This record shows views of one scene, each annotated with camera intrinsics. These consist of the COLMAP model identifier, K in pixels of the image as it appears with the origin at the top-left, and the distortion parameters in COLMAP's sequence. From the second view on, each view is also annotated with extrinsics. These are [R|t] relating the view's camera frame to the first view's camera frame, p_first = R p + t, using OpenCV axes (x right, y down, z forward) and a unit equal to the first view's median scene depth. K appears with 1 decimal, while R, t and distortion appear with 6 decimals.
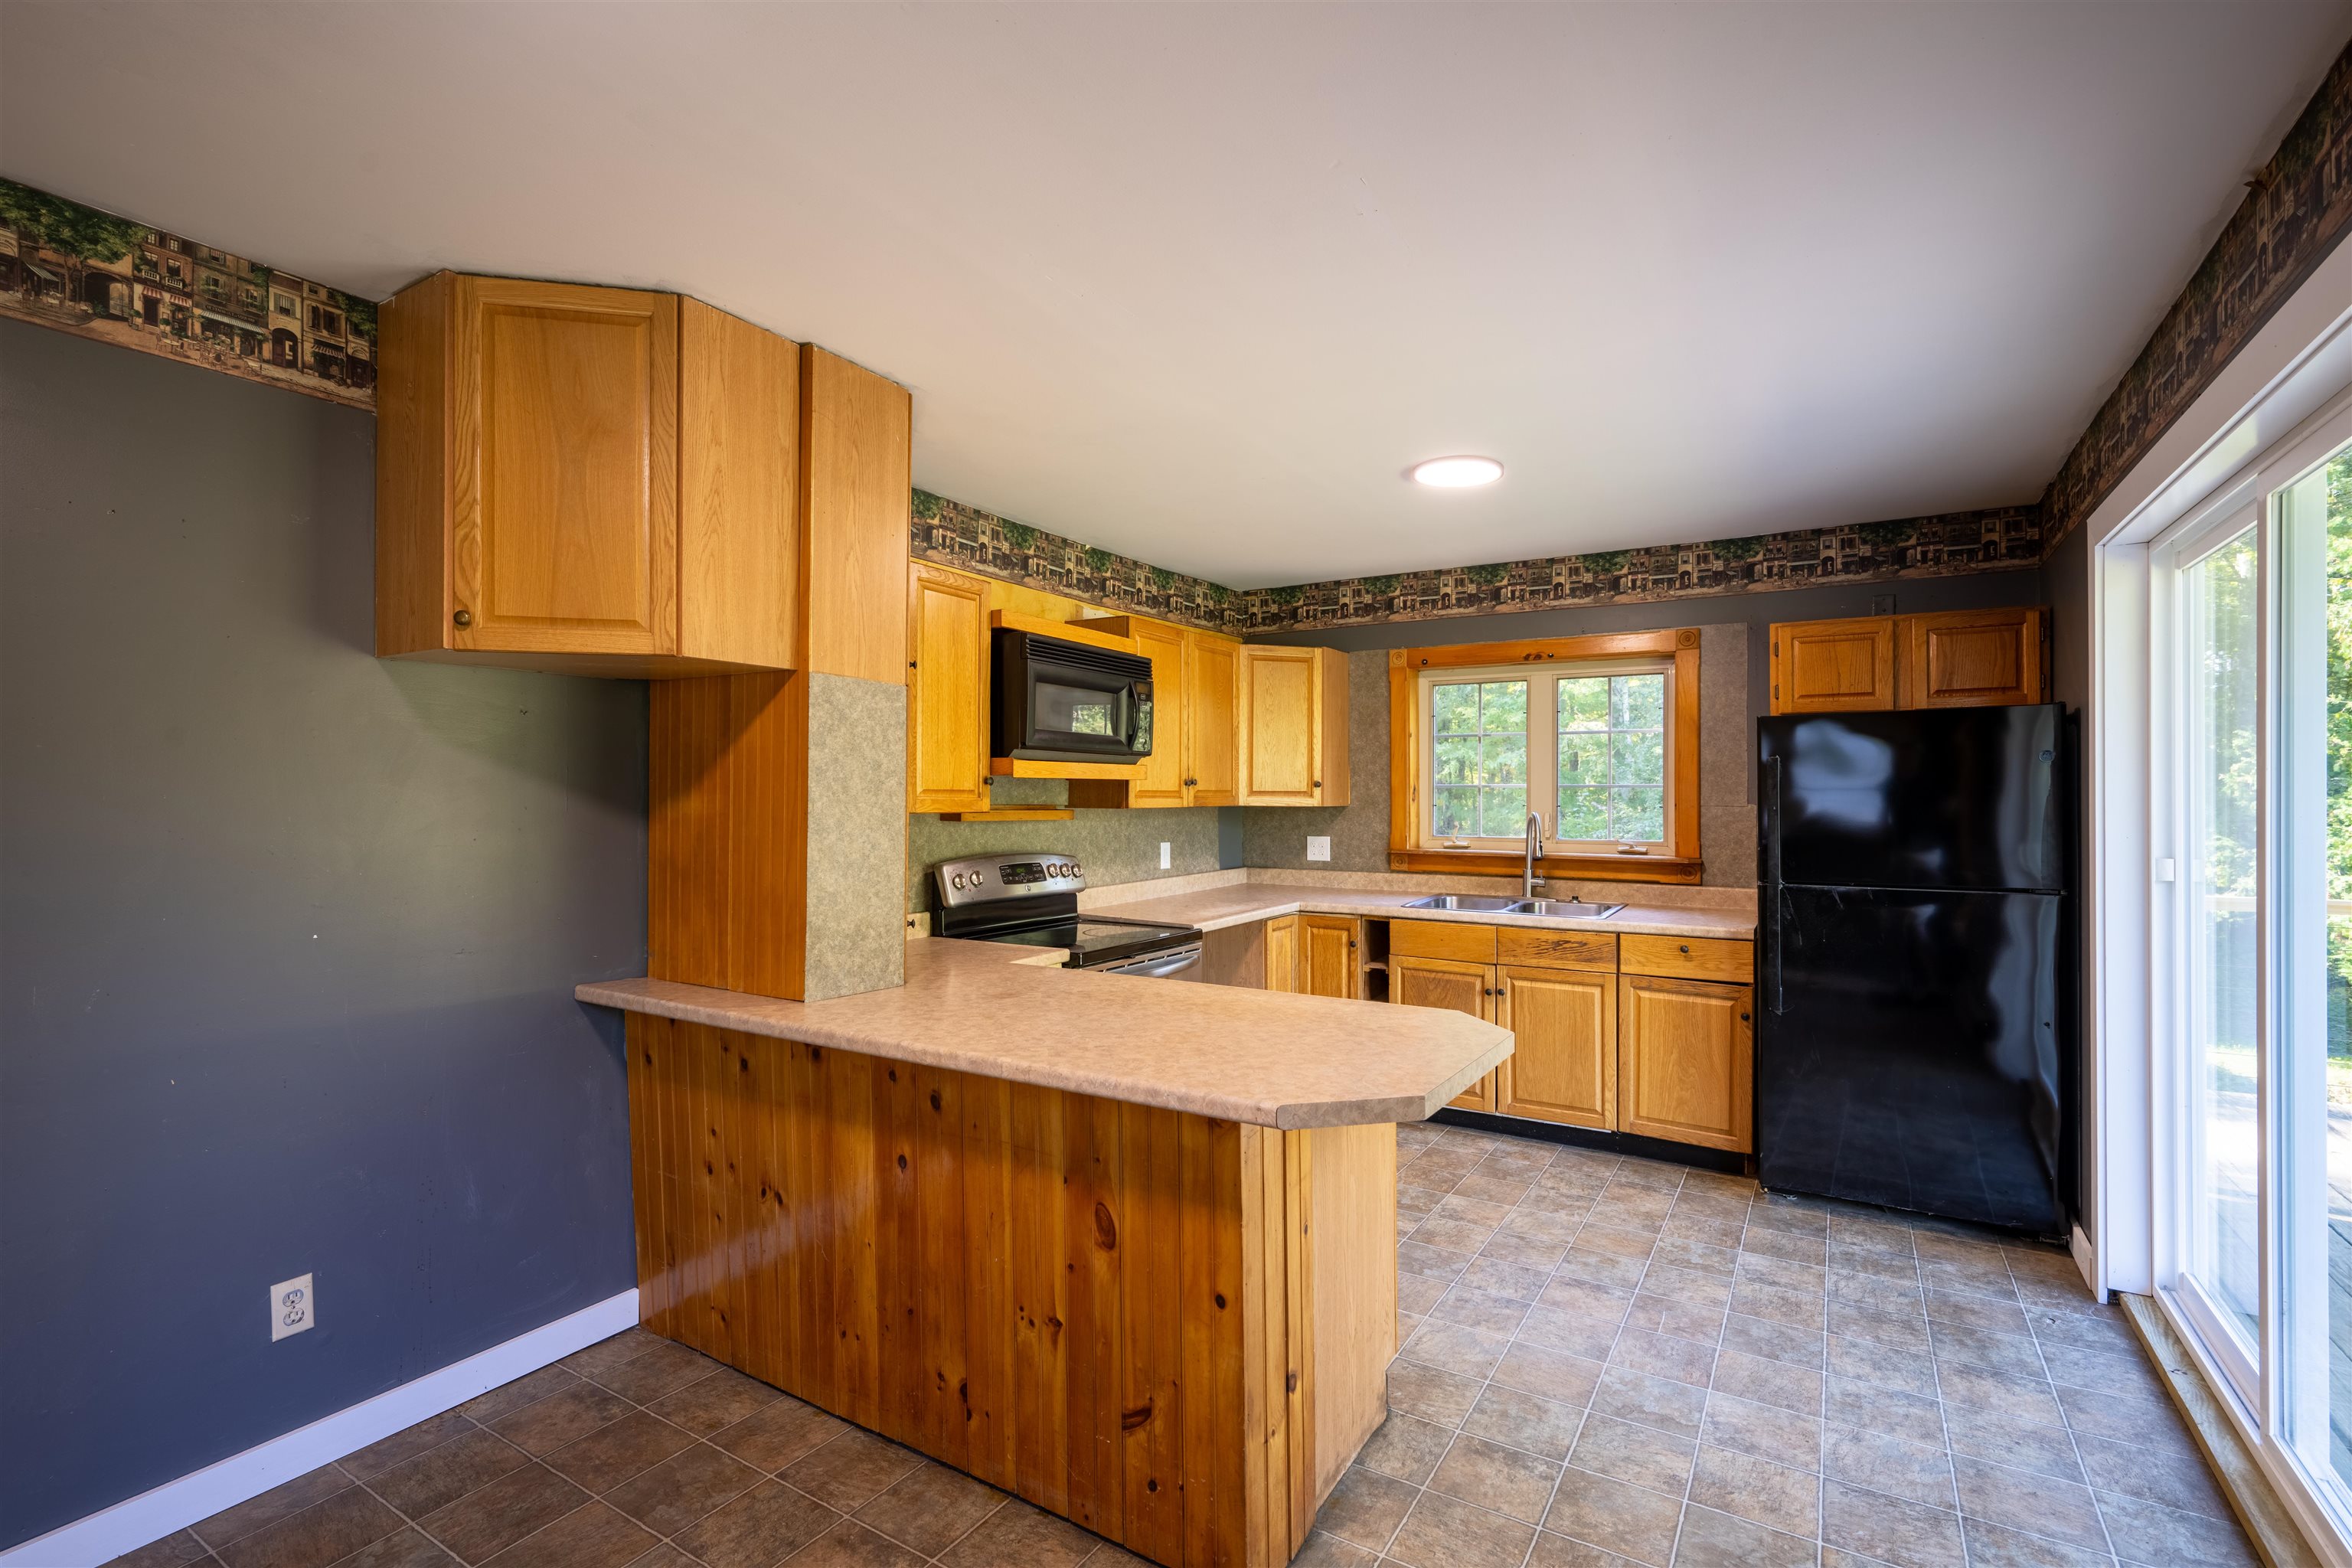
lens RADIAL K [[1083.5, 0, 1181.4], [0, 1083.5, 789.2], [0, 0, 1]] dist [-0.000833, -0.000544]
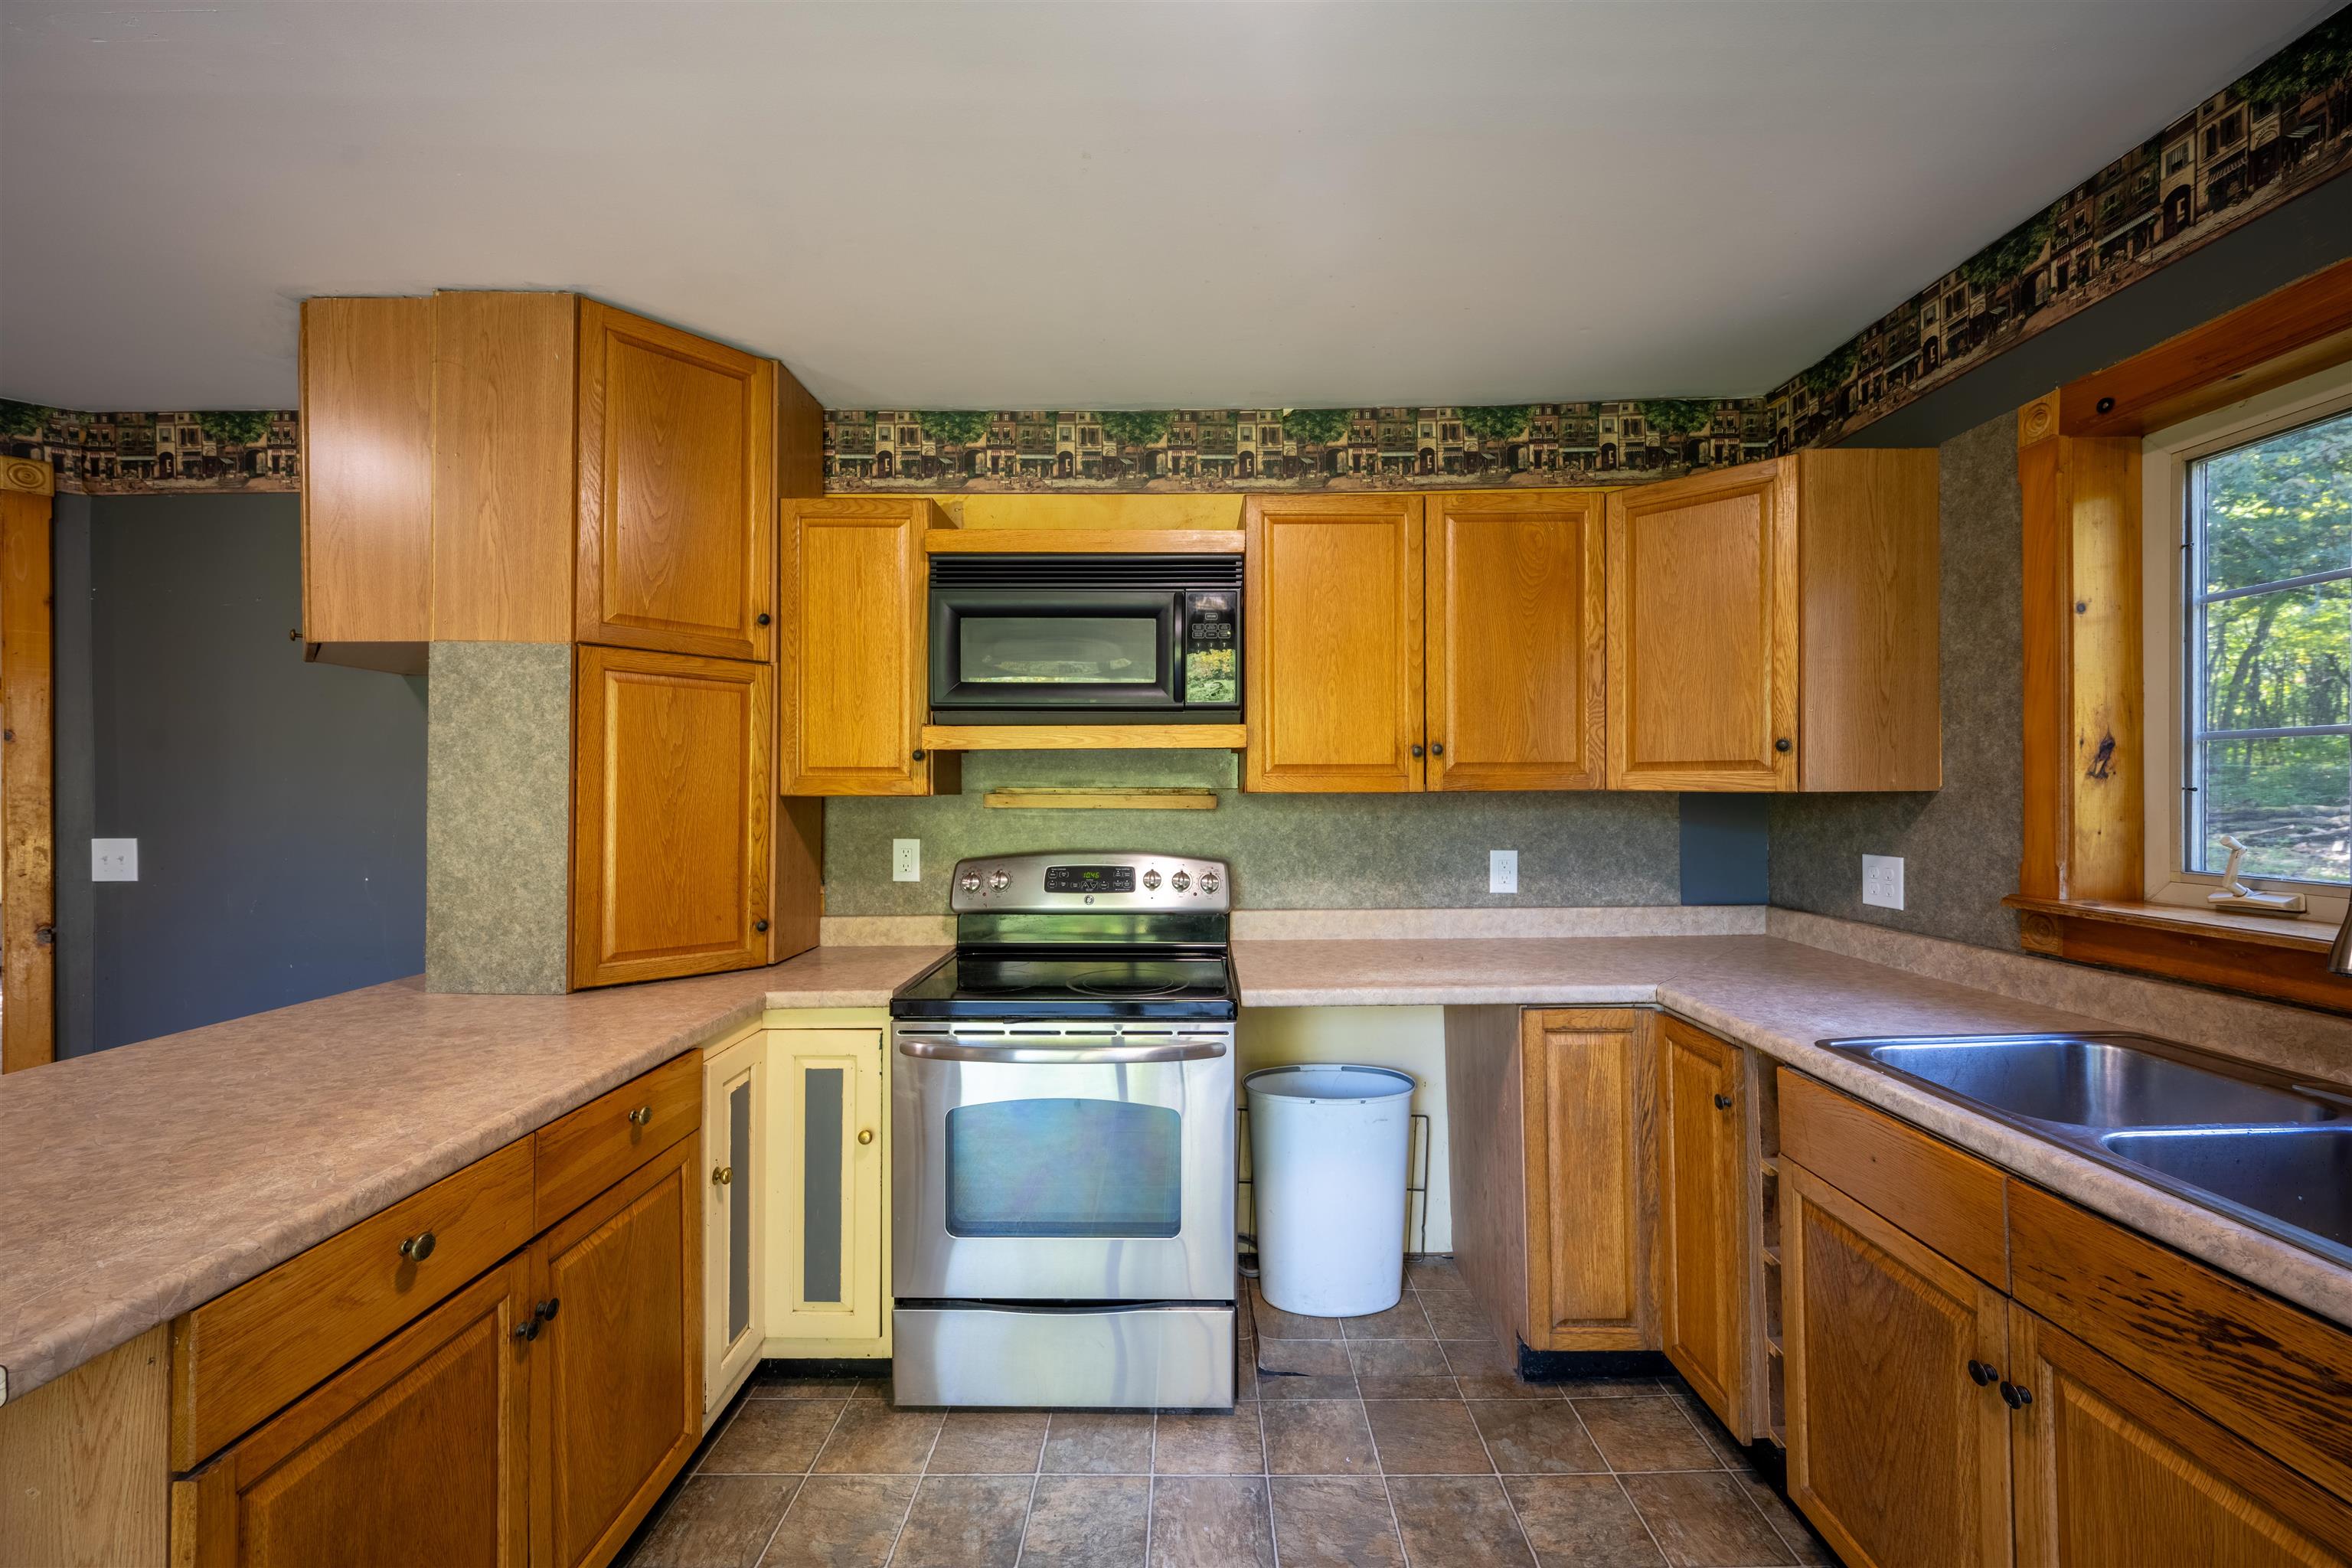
lens RADIAL K [[930.4, 0, 1166.4], [0, 930.4, 790.7], [0, 0, 1]] dist [0.000577, -0.000165]
pose [[0.515025, -0.001350, -0.857174, 0.575460], [0.008664, 0.999956, 0.003630, 0.020071], [0.857131, -0.009296, 0.515014, 0.960796]]
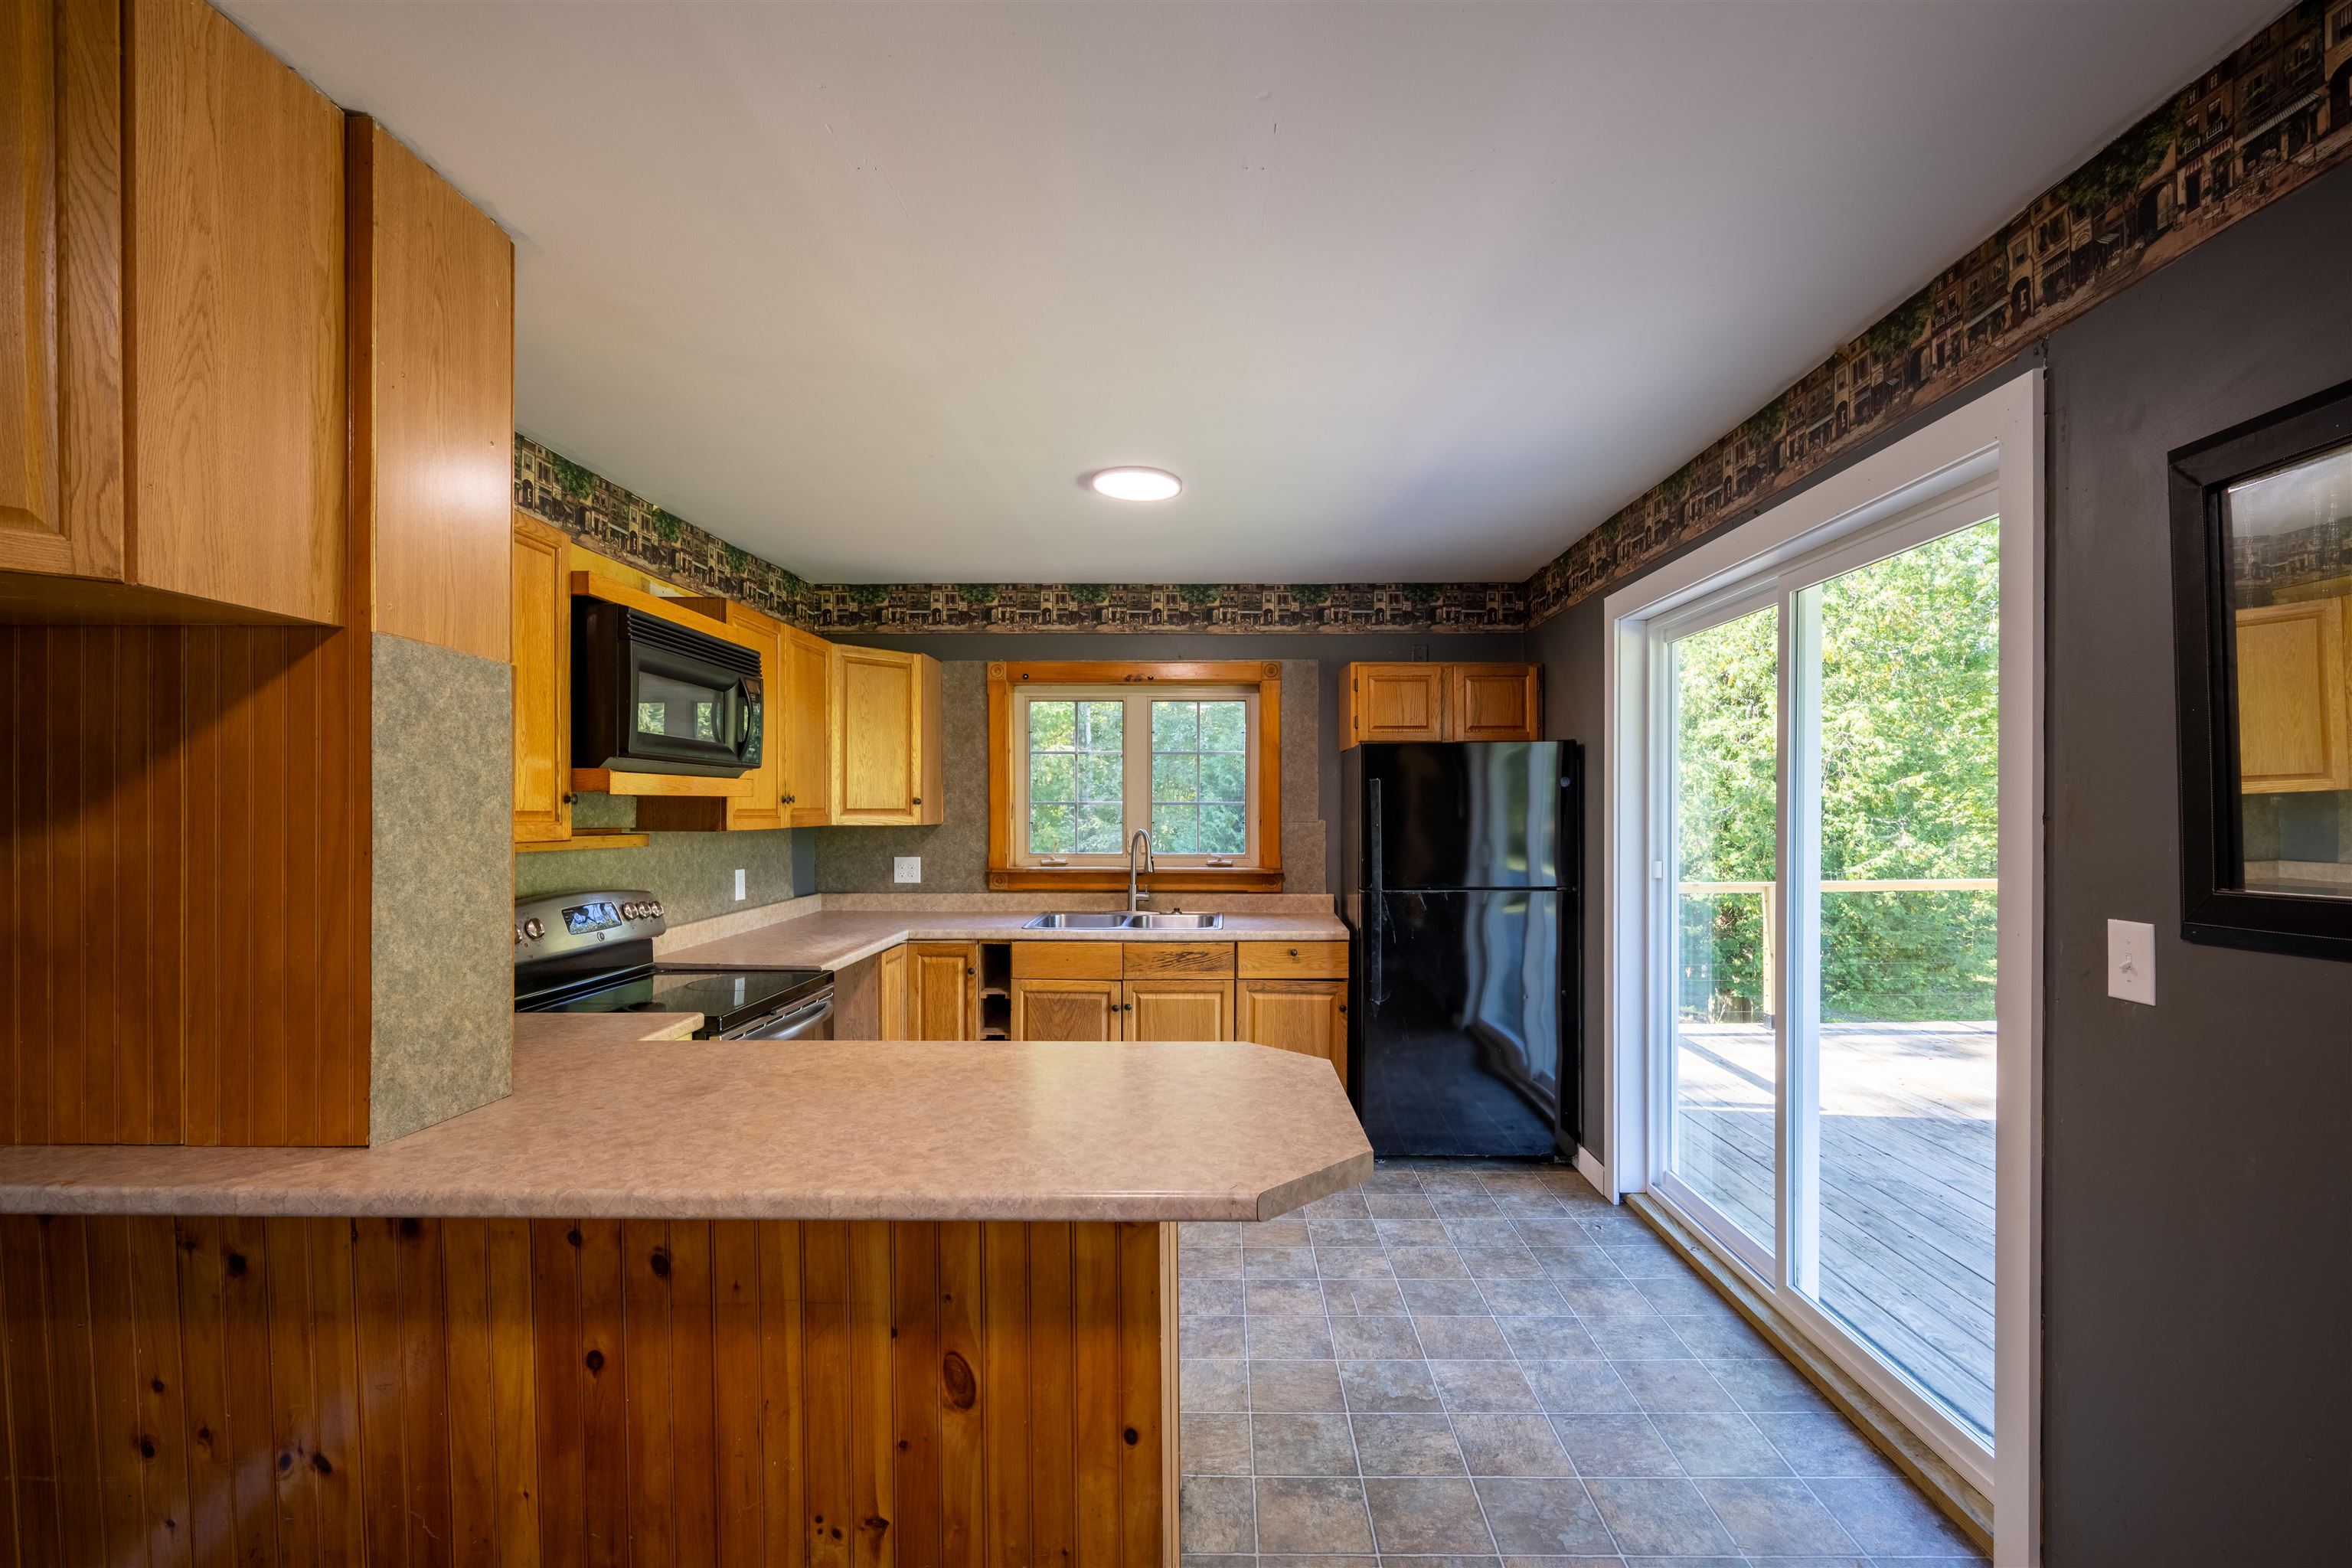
lens RADIAL K [[1038.0, 0, 1212.3], [0, 1038.0, 814.4], [0, 0, 1]] dist [-0.001109, -0.000487]
pose [[0.856862, -0.005128, 0.515520, -0.199192], [-0.001114, 0.999930, 0.011799, -0.006951], [-0.515545, -0.010684, 0.856796, 0.185573]]
